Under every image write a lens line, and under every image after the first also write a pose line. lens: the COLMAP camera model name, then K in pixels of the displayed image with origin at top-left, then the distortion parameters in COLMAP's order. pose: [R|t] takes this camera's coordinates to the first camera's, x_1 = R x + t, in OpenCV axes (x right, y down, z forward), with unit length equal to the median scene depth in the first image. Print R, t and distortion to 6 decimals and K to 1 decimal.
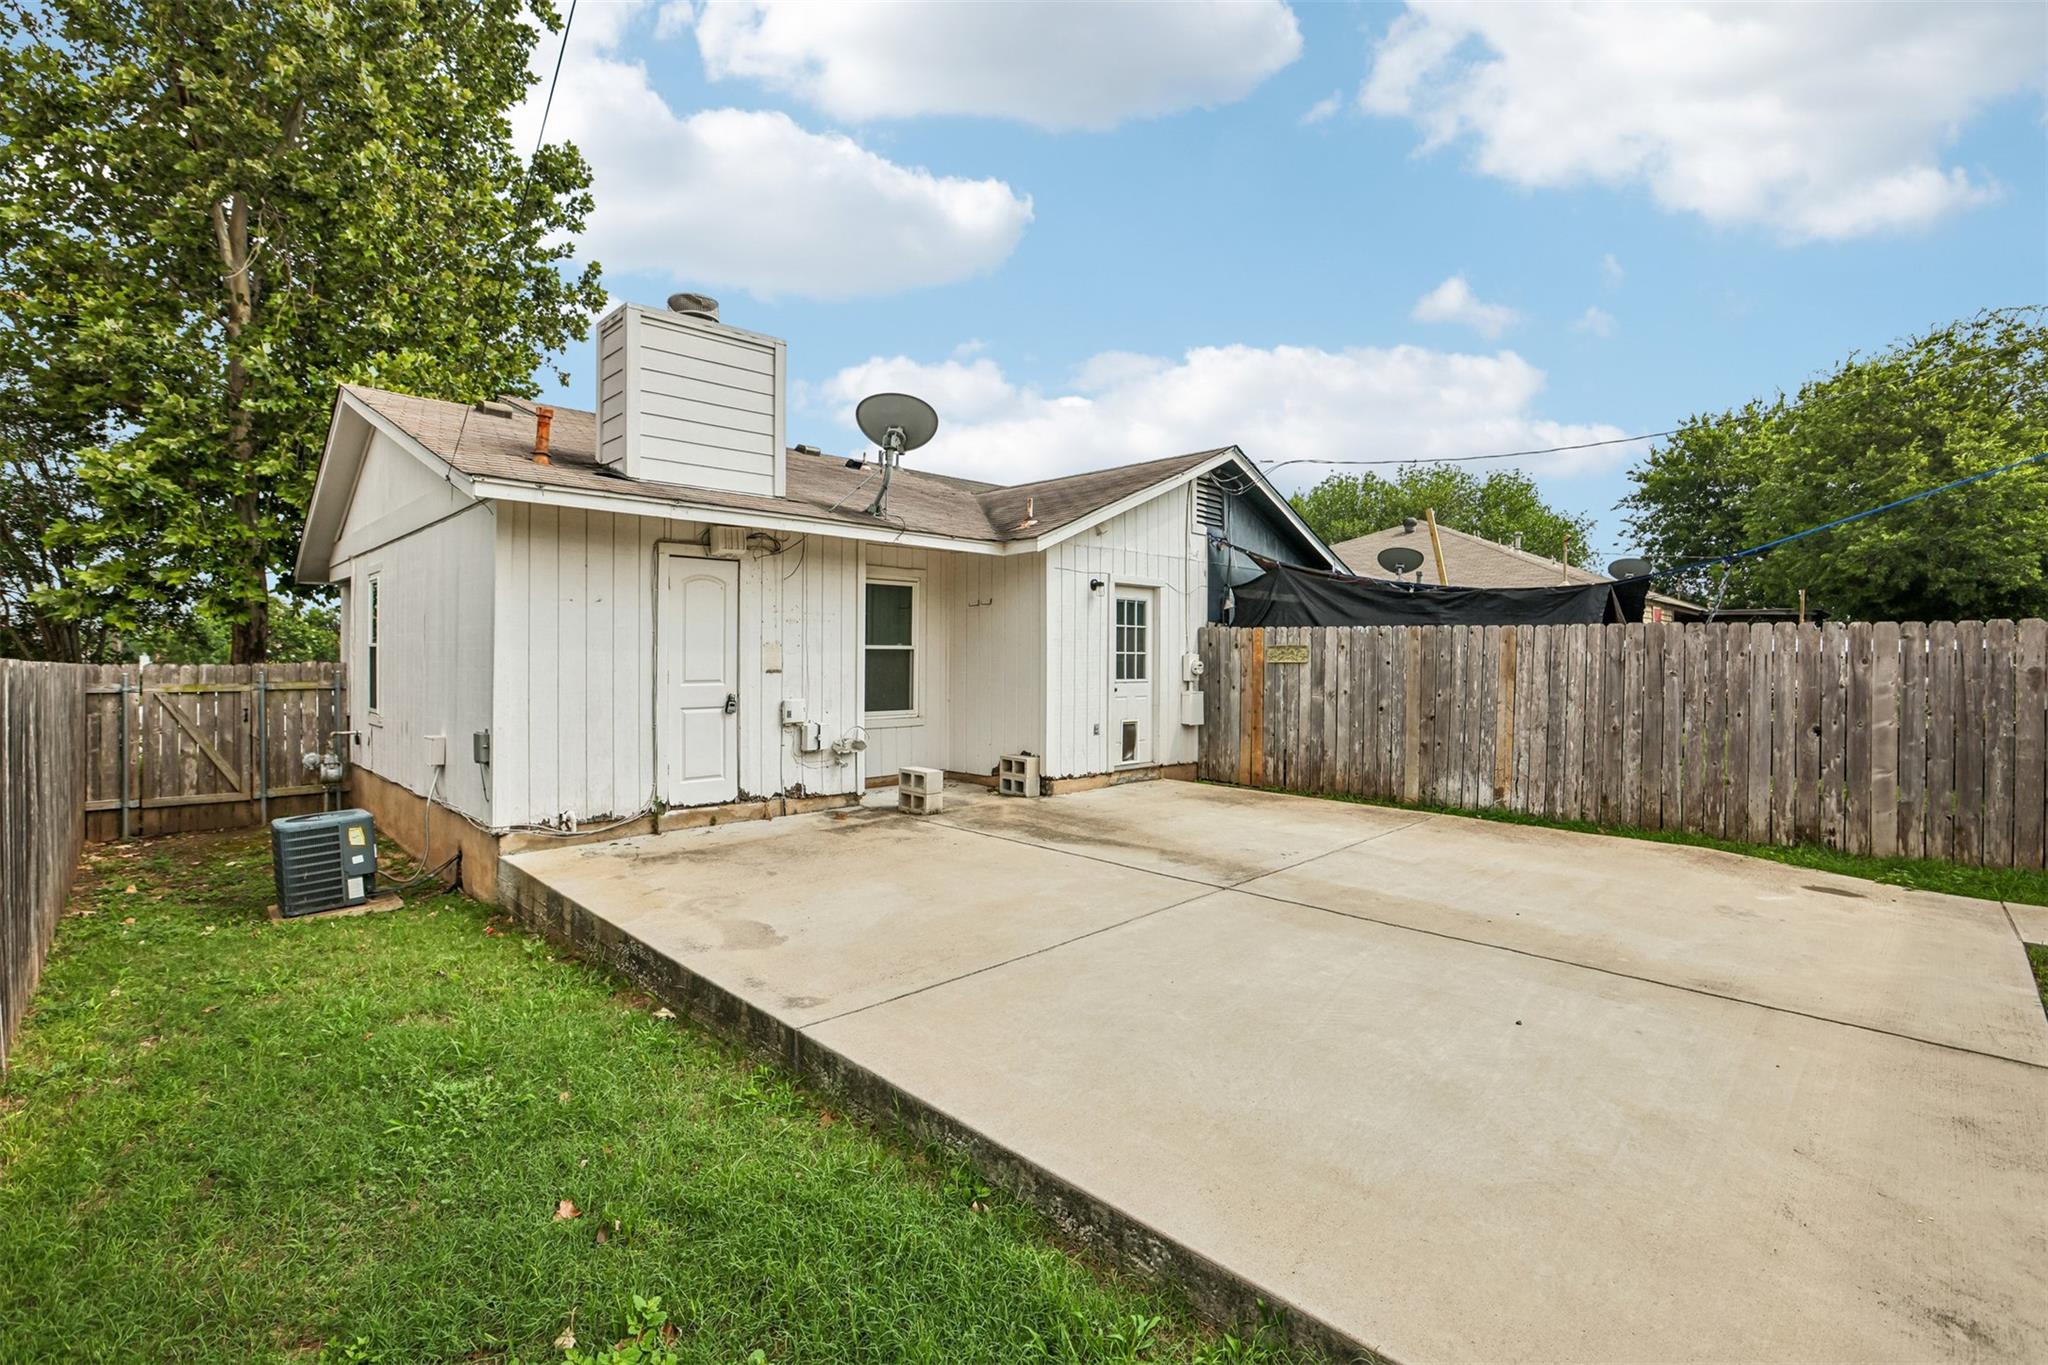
lens RADIAL K [[937.4, 0, 1018.6], [0, 937.4, 633.0], [0, 0, 1]] dist [-0.033020, 0.006469]
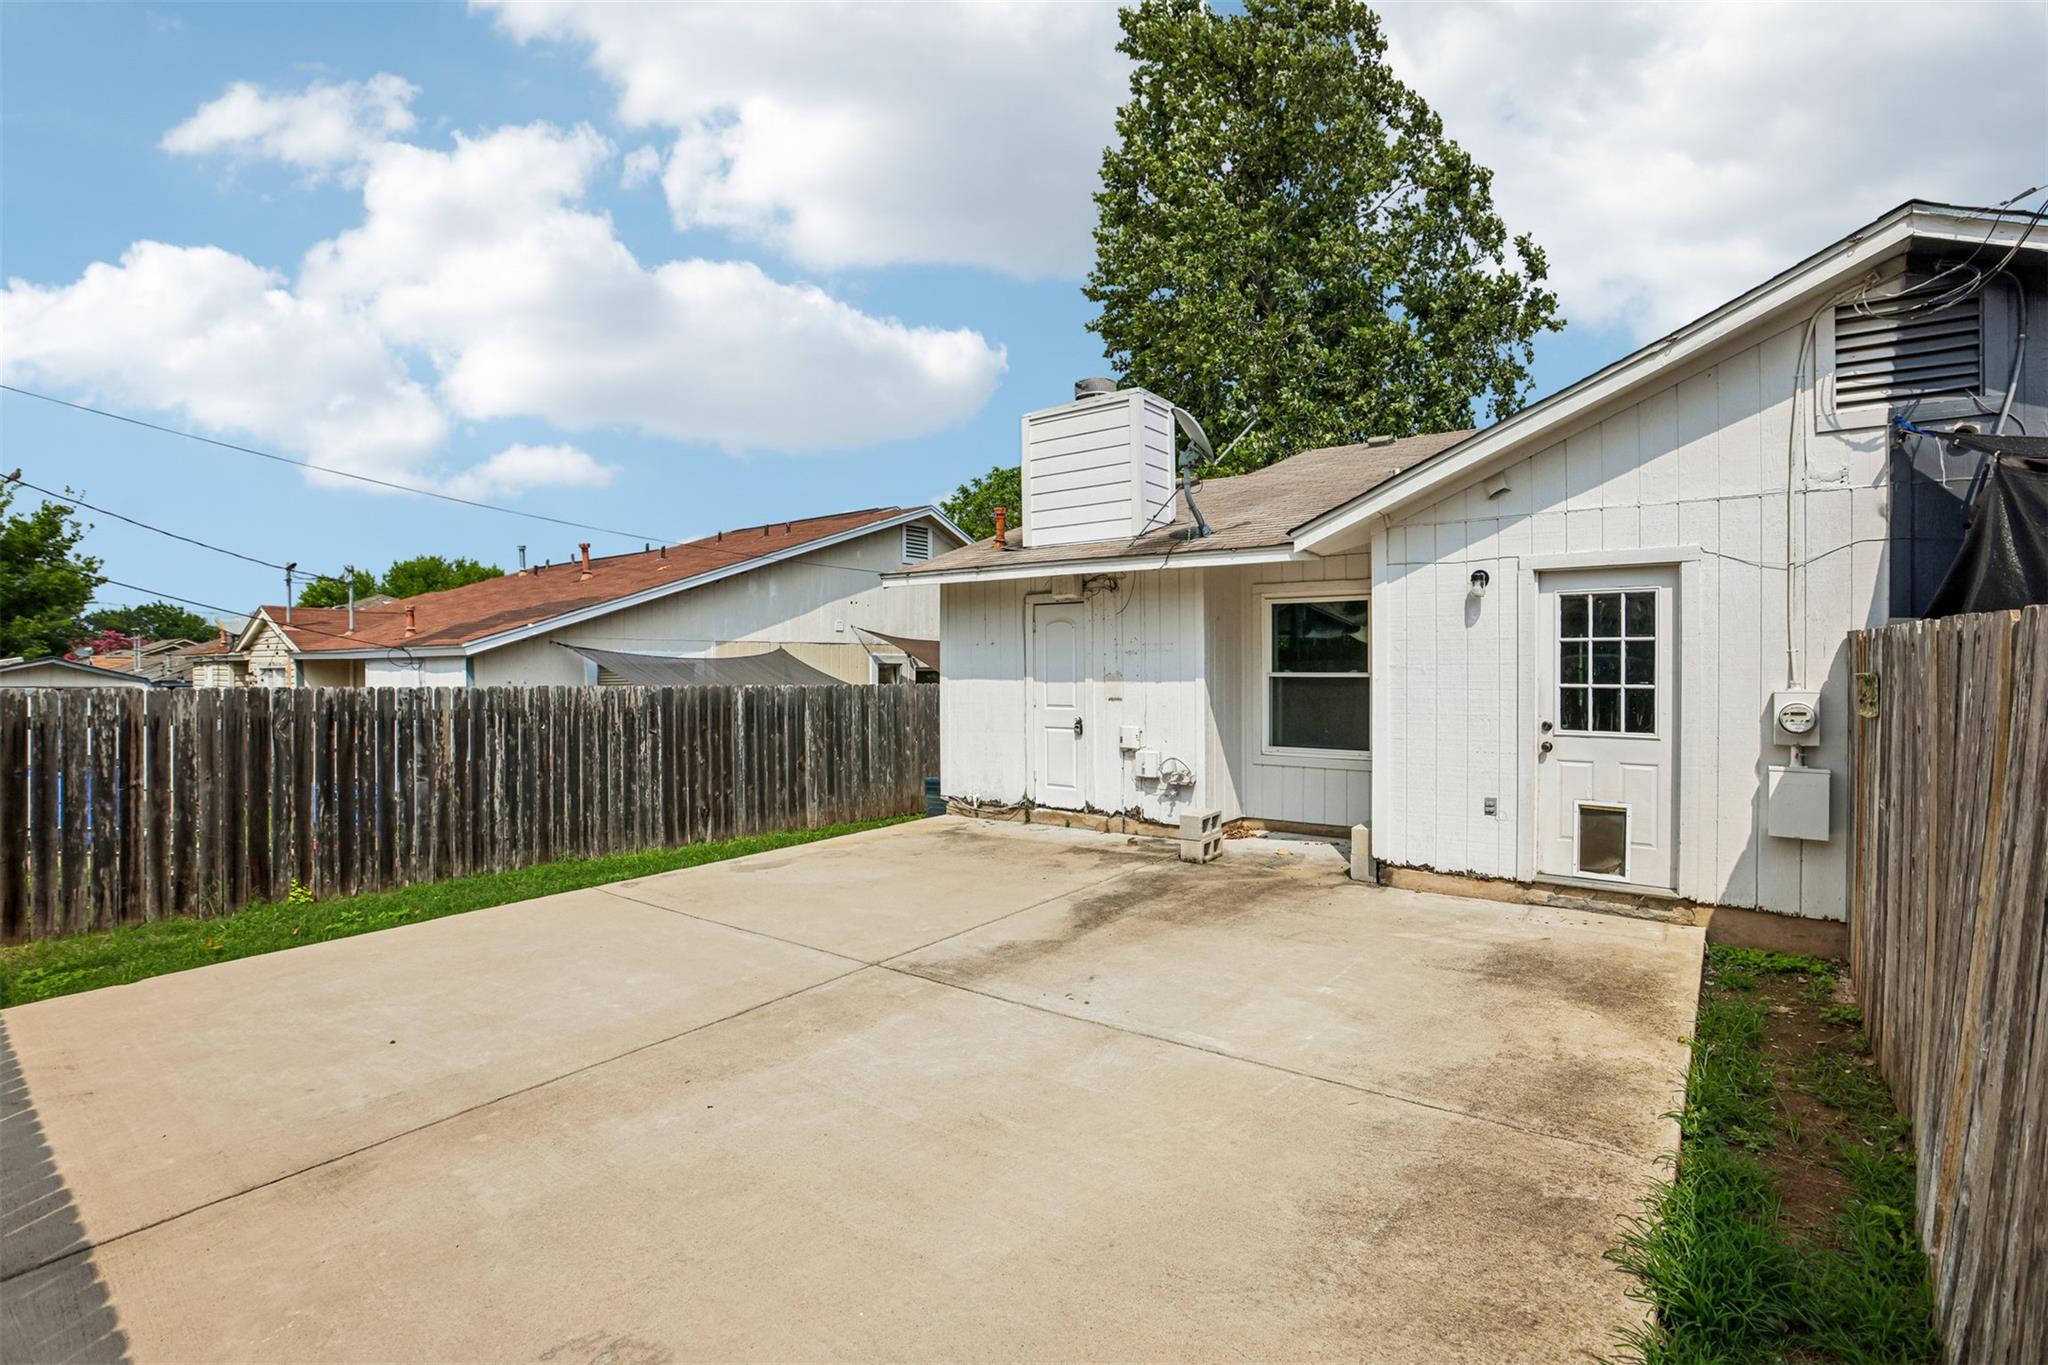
lens RADIAL K [[937.4, 0, 1046.5], [0, 937.4, 682.4], [0, 0, 1]] dist [-0.033020, 0.006469]
pose [[0.154486, 0.011984, -0.987922, 0.623005], [0.027239, 0.999495, 0.016384, 0.000393], [0.987619, -0.029441, 0.154081, 0.580281]]
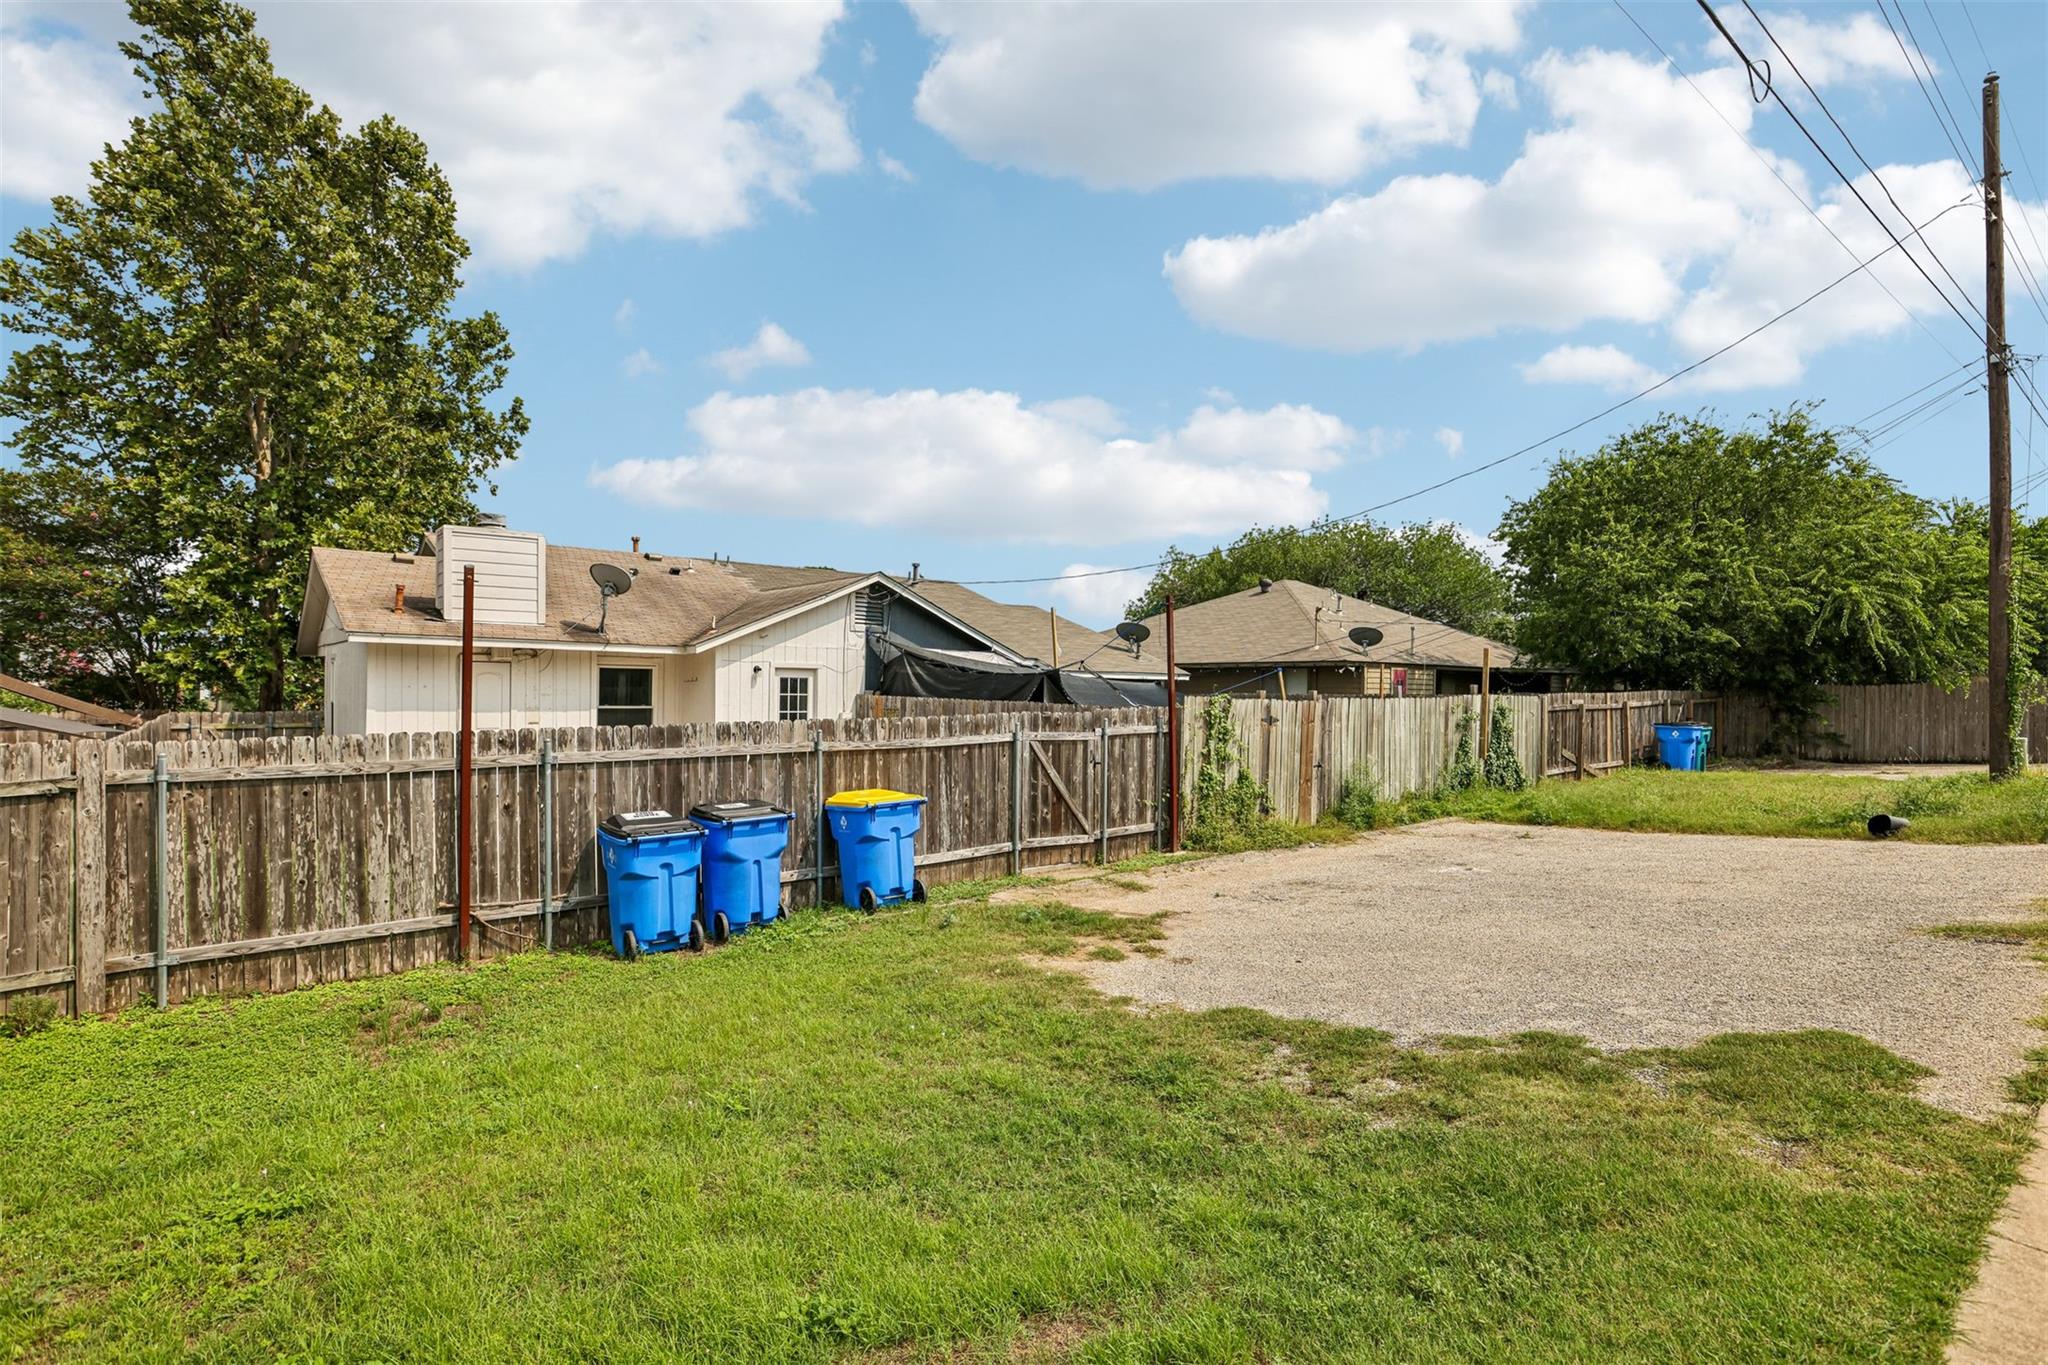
lens RADIAL K [[1061.1, 0, 1018.7], [0, 1061.1, 689.0], [0, 0, 1]] dist [-0.032767, 0.000294]
pose [[0.995695, 0.008287, -0.092324, 0.650253], [-0.005984, 0.999665, 0.025196, -0.062338], [0.092502, -0.024535, 0.995410, -0.699740]]
